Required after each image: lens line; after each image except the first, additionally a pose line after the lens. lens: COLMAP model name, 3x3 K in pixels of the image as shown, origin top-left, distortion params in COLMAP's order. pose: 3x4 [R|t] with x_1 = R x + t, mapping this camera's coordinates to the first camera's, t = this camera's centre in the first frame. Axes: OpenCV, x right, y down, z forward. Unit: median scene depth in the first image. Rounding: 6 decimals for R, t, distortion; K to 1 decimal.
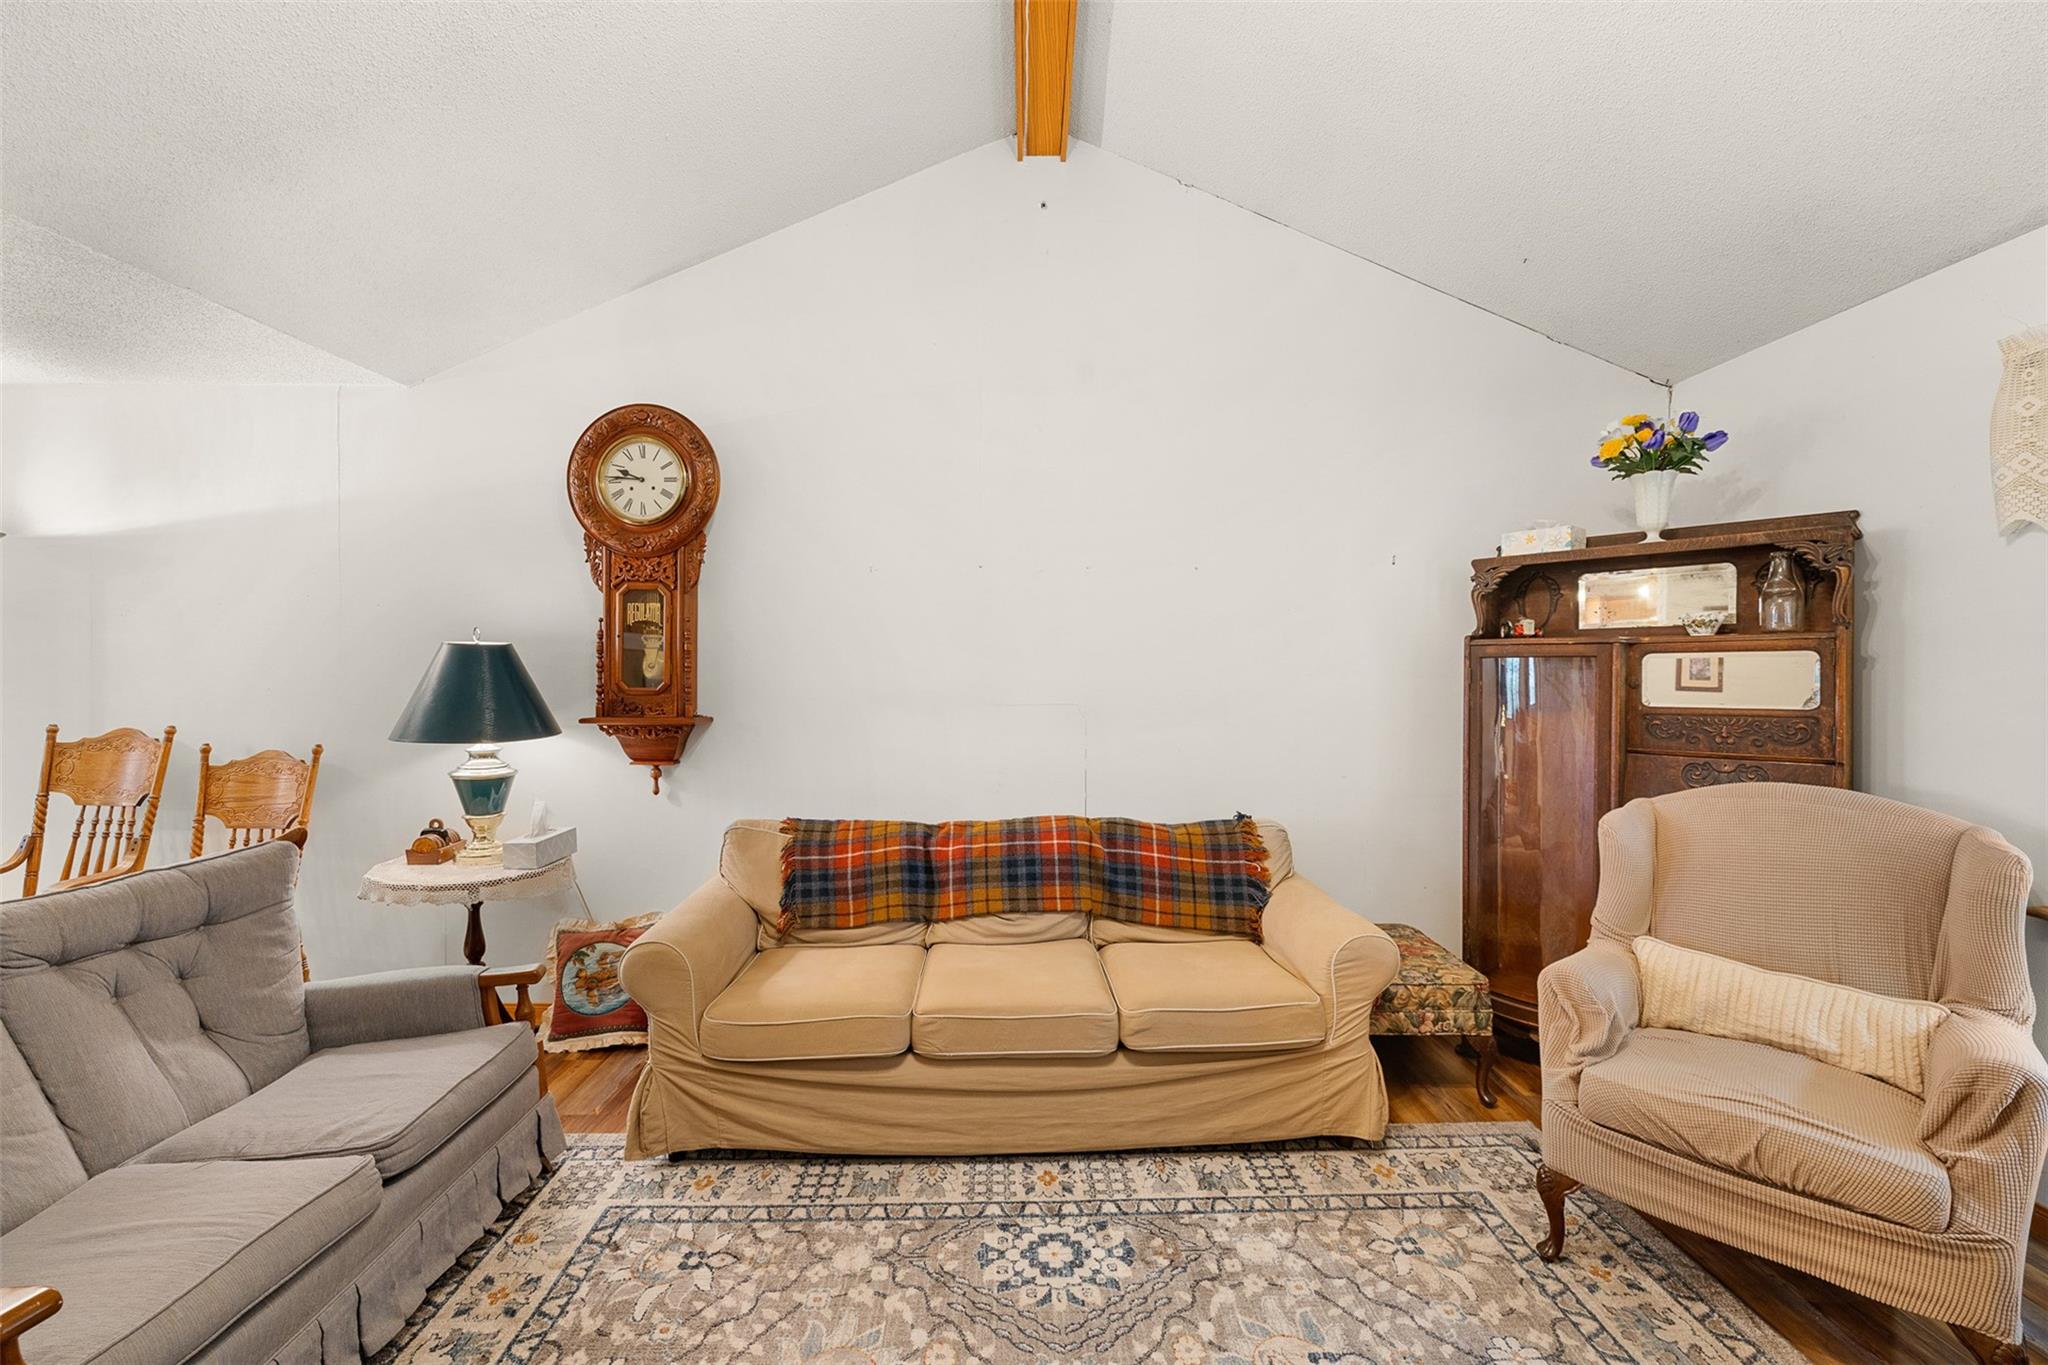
lens RADIAL K [[865.6, 0, 1011.3], [0, 865.6, 695.5], [0, 0, 1]] dist [0.000994, 0.000005]
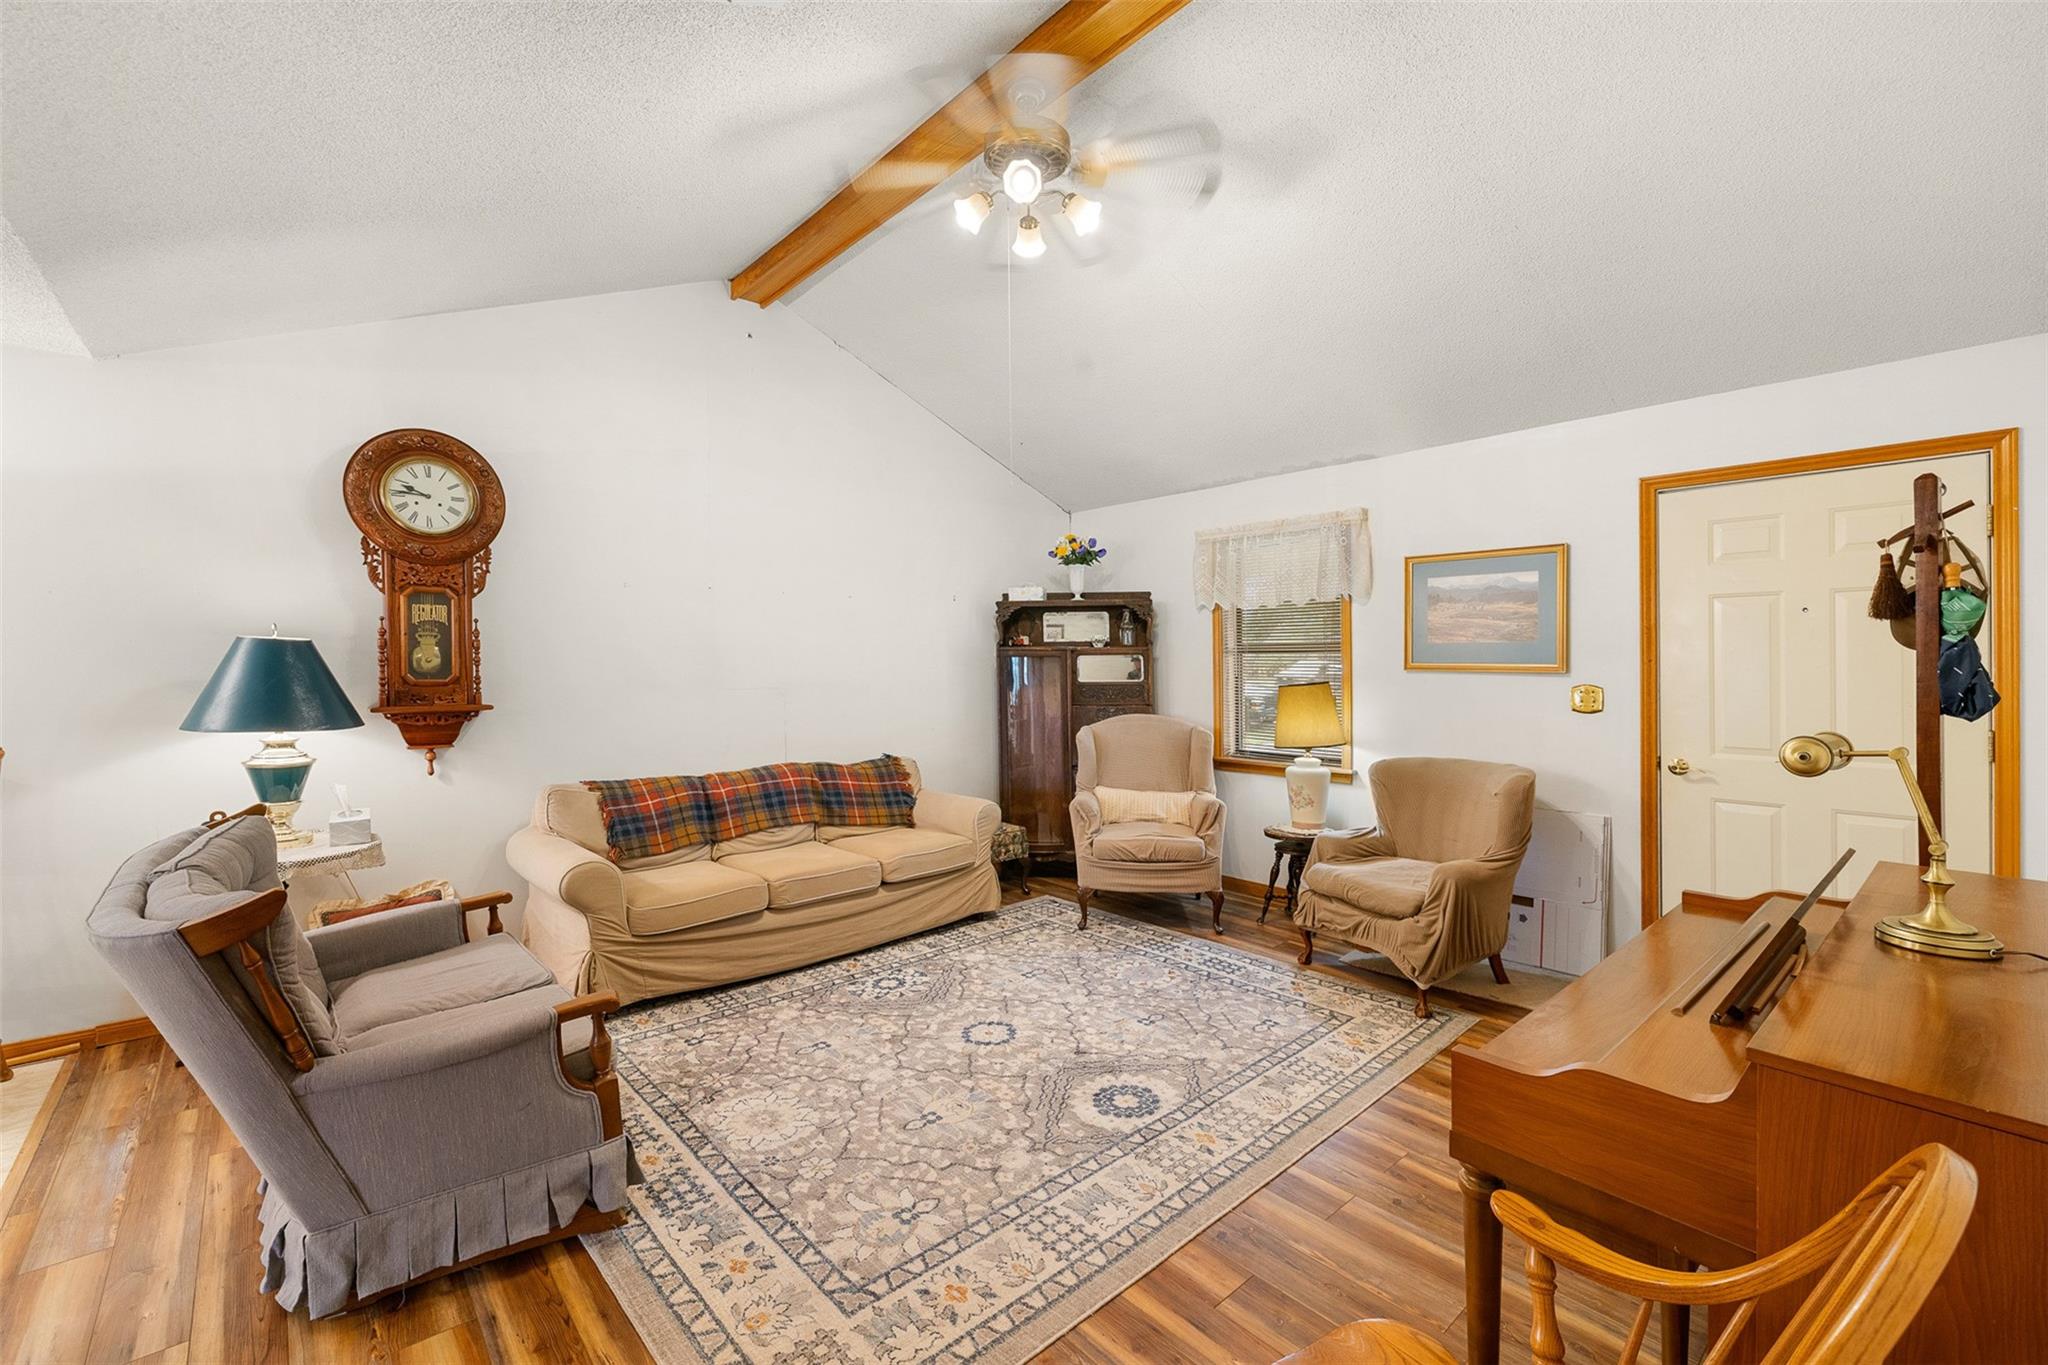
lens RADIAL K [[865.6, 0, 1034.8], [0, 865.6, 664.3], [0, 0, 1]] dist [0.000994, 0.000005]
pose [[0.746442, -0.000579, 0.665450, -0.641865], [0.020400, 0.999550, -0.022013, 0.013131], [-0.665138, 0.030006, 0.746117, -0.403293]]
